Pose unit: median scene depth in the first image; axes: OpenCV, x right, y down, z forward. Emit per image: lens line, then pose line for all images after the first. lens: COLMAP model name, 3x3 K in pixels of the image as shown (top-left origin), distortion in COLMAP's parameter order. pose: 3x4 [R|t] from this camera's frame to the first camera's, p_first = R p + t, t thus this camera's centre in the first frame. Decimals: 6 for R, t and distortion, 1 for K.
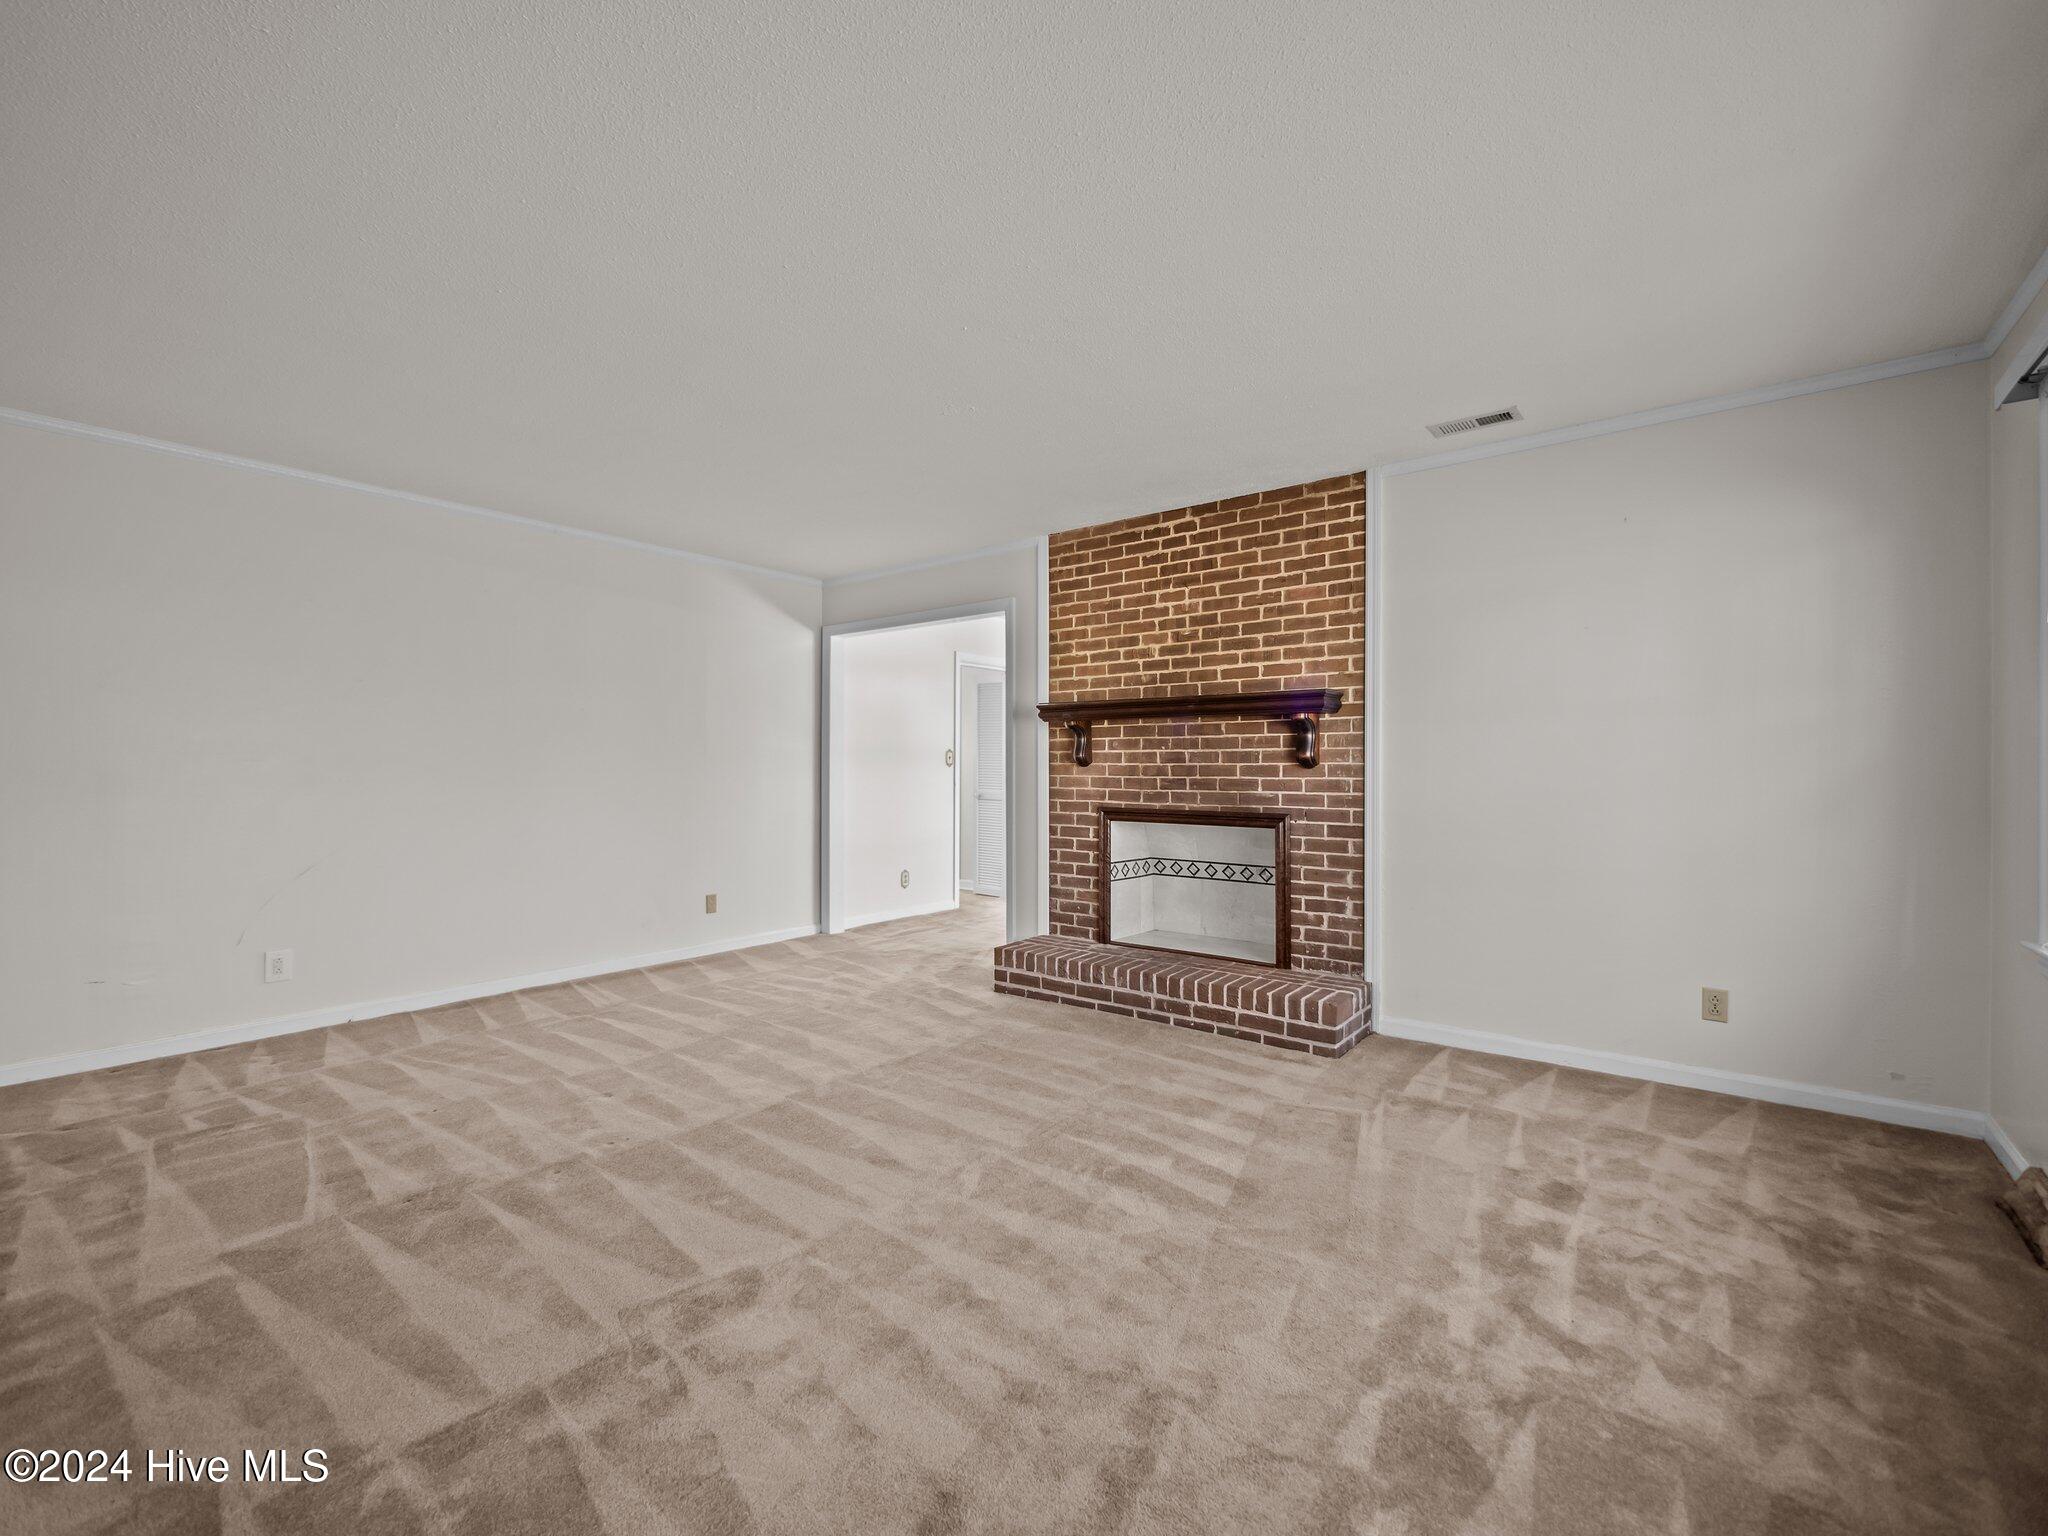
lens RADIAL K [[891.0, 0, 1024.0], [0, 891.0, 768.0], [0, 0, 1]] dist [0.002526, 0.000374]
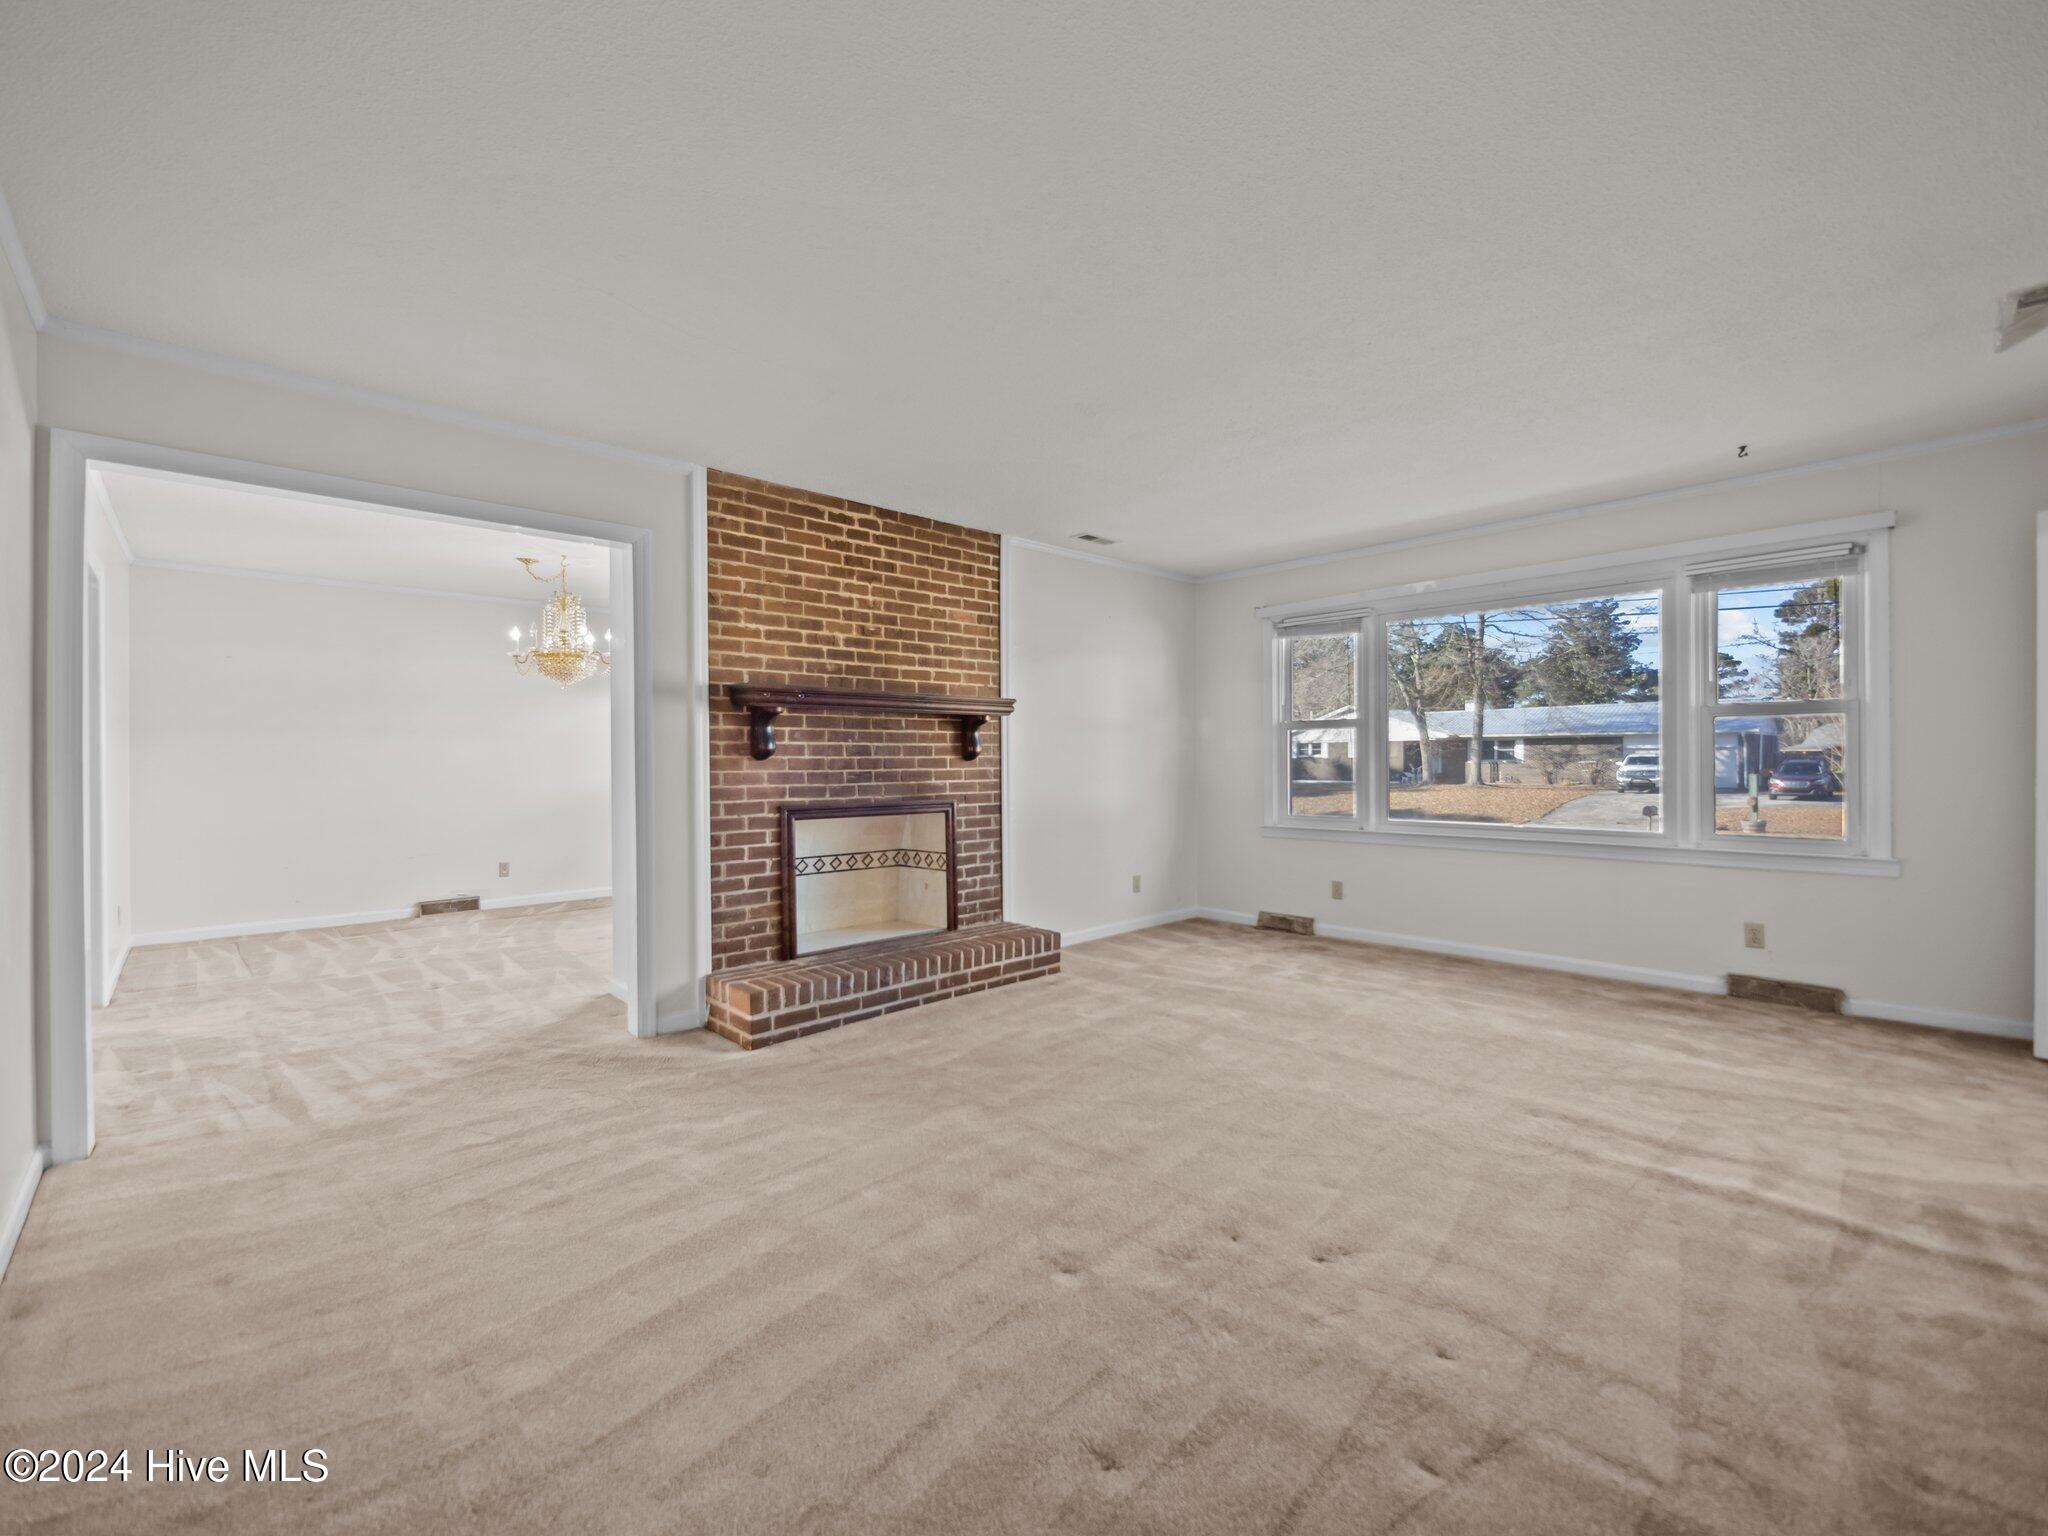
lens RADIAL K [[891.0, 0, 1024.0], [0, 891.0, 768.0], [0, 0, 1]] dist [0.002526, 0.000374]
pose [[0.142491, -0.006630, 0.989774, -0.797552], [0.011328, 0.999923, 0.005067, 0.004657], [-0.989731, 0.010490, 0.142555, 0.679597]]
